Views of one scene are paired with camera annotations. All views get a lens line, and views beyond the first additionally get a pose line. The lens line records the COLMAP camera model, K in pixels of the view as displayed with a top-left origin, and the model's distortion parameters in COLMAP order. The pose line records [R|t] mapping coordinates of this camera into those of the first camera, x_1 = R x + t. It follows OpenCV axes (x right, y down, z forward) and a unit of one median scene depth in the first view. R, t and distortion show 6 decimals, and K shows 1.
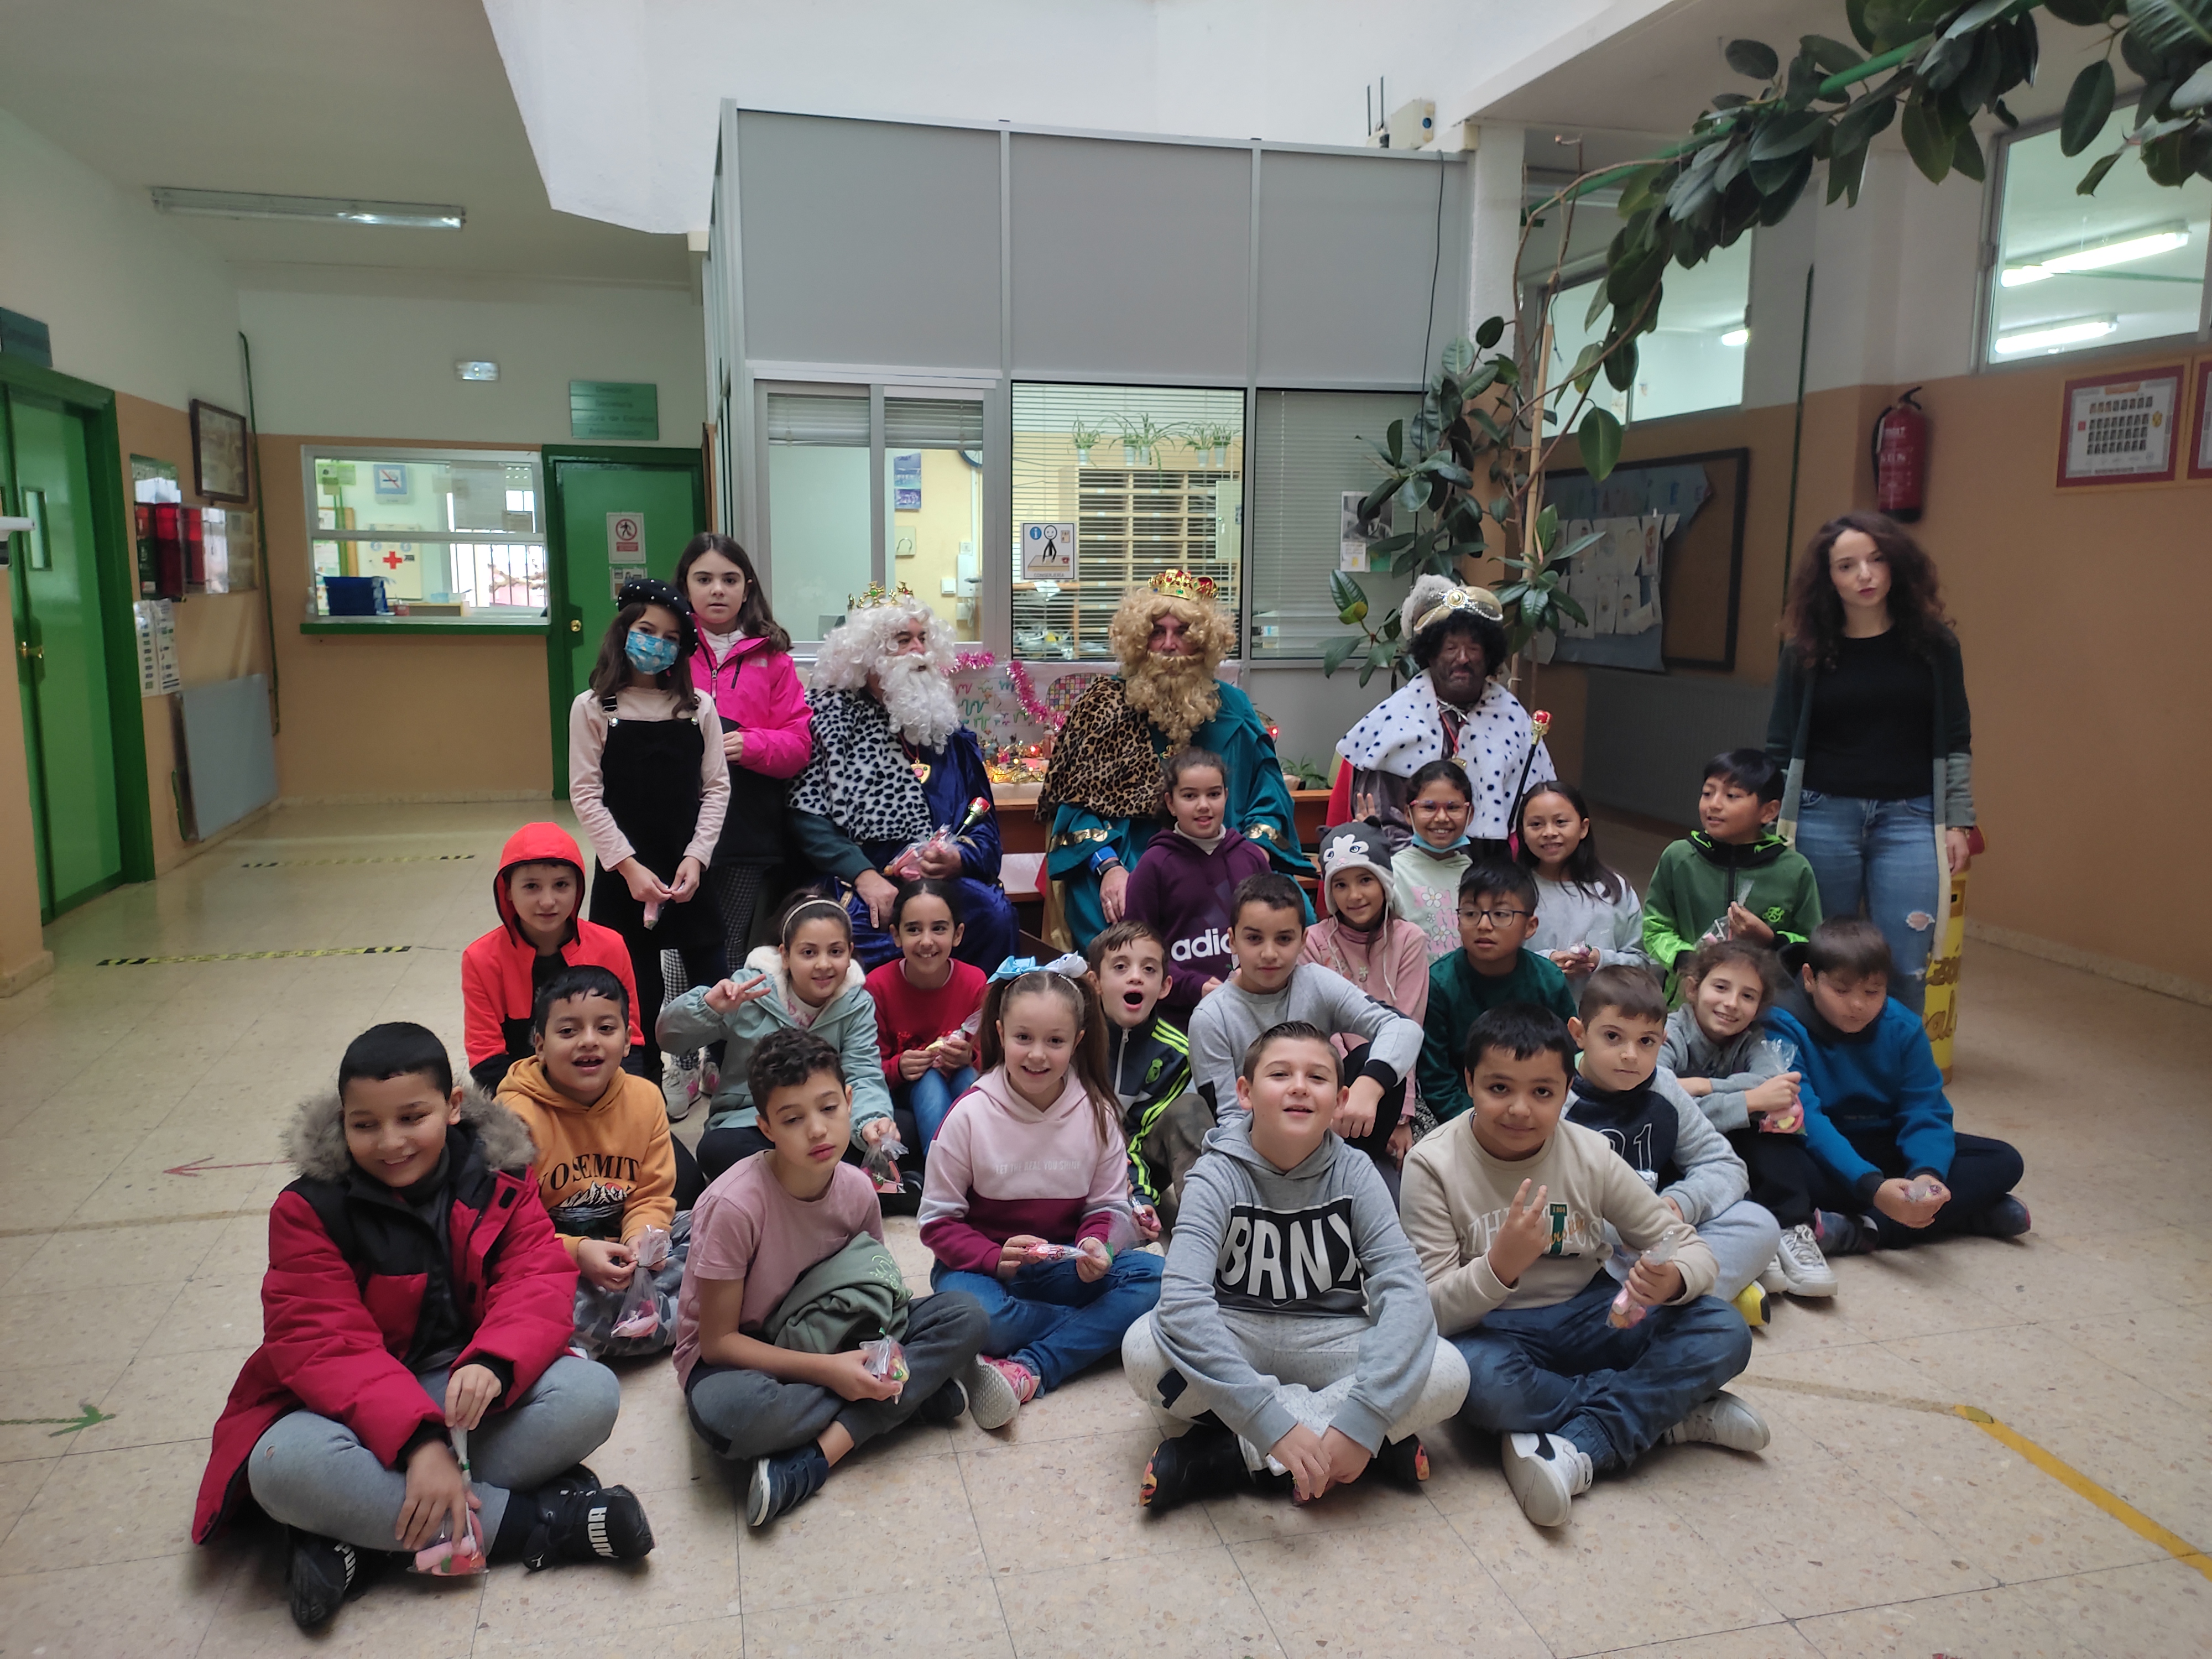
lens RADIAL K [[1649.1, 0, 1103.1], [0, 1649.1, 826.7], [0, 0, 1]] dist [0.062785, -0.059489]
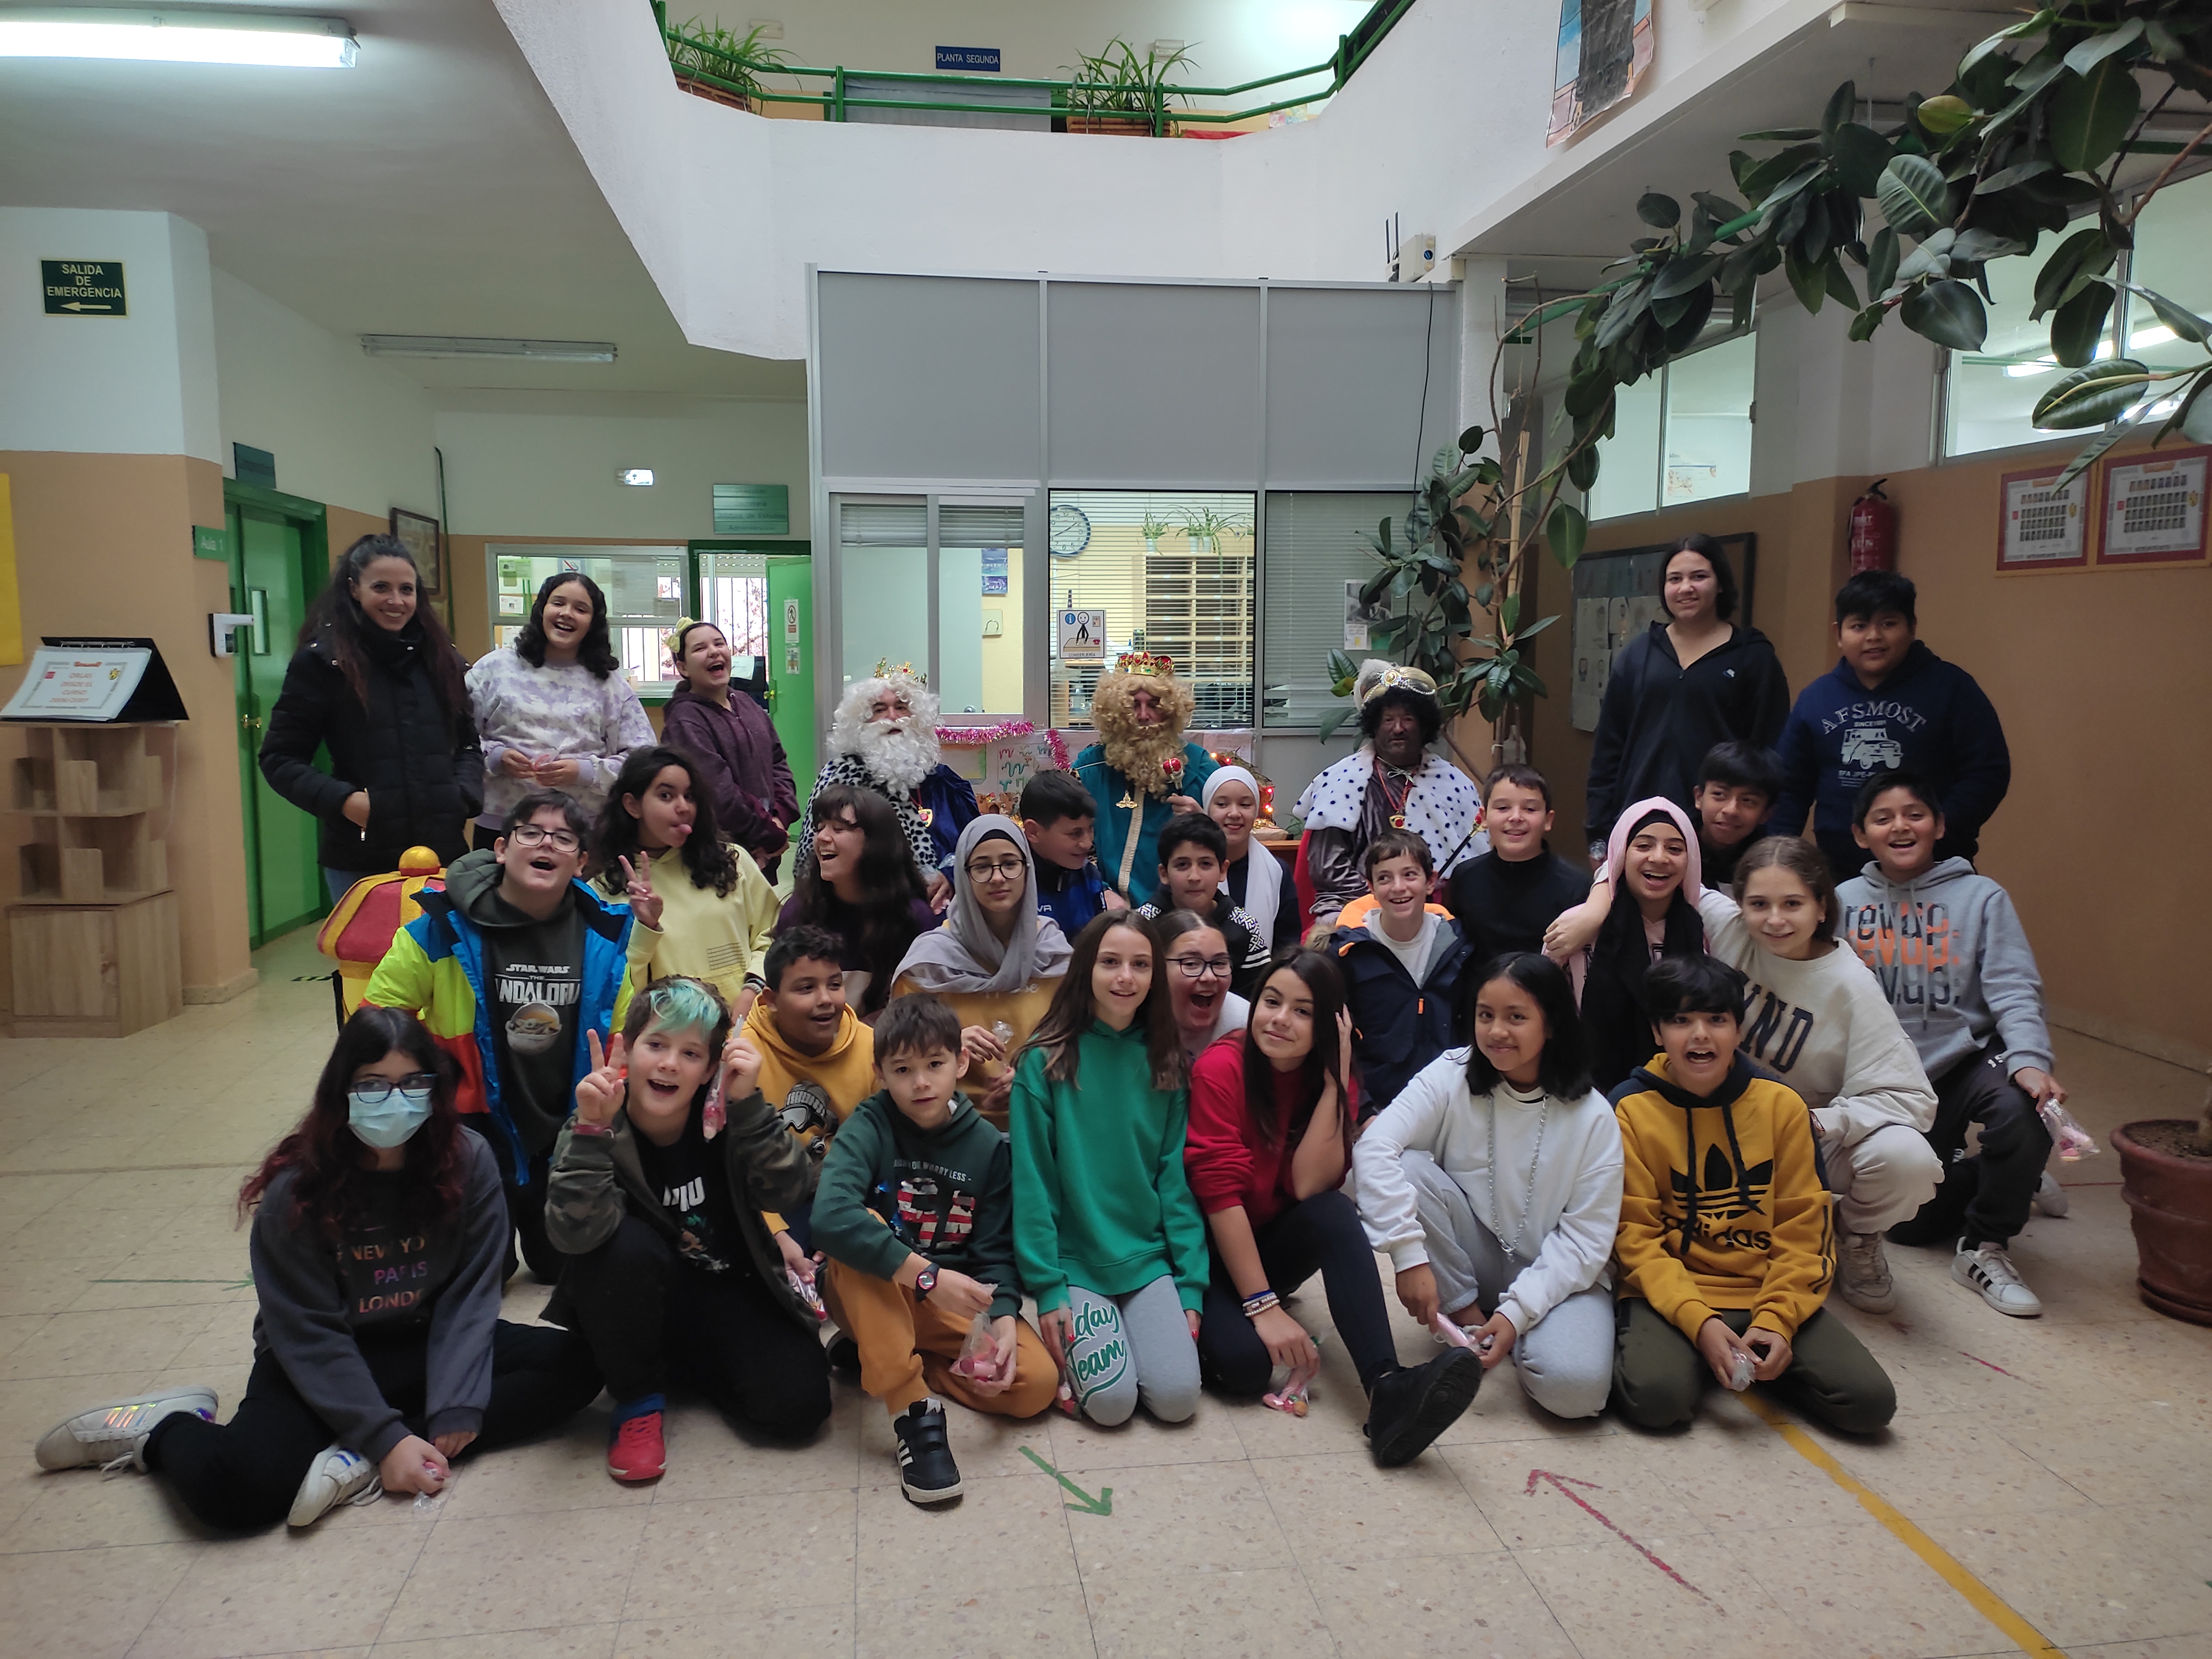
lens RADIAL K [[1646.5, 0, 1103.7], [0, 1646.5, 824.7], [0, 0, 1]] dist [0.070227, -0.062326]
pose [[0.994327, 0.005840, -0.106209, 0.102998], [-0.010312, 0.999081, -0.041604, 0.013596], [0.105868, 0.042463, 0.993473, -0.132995]]
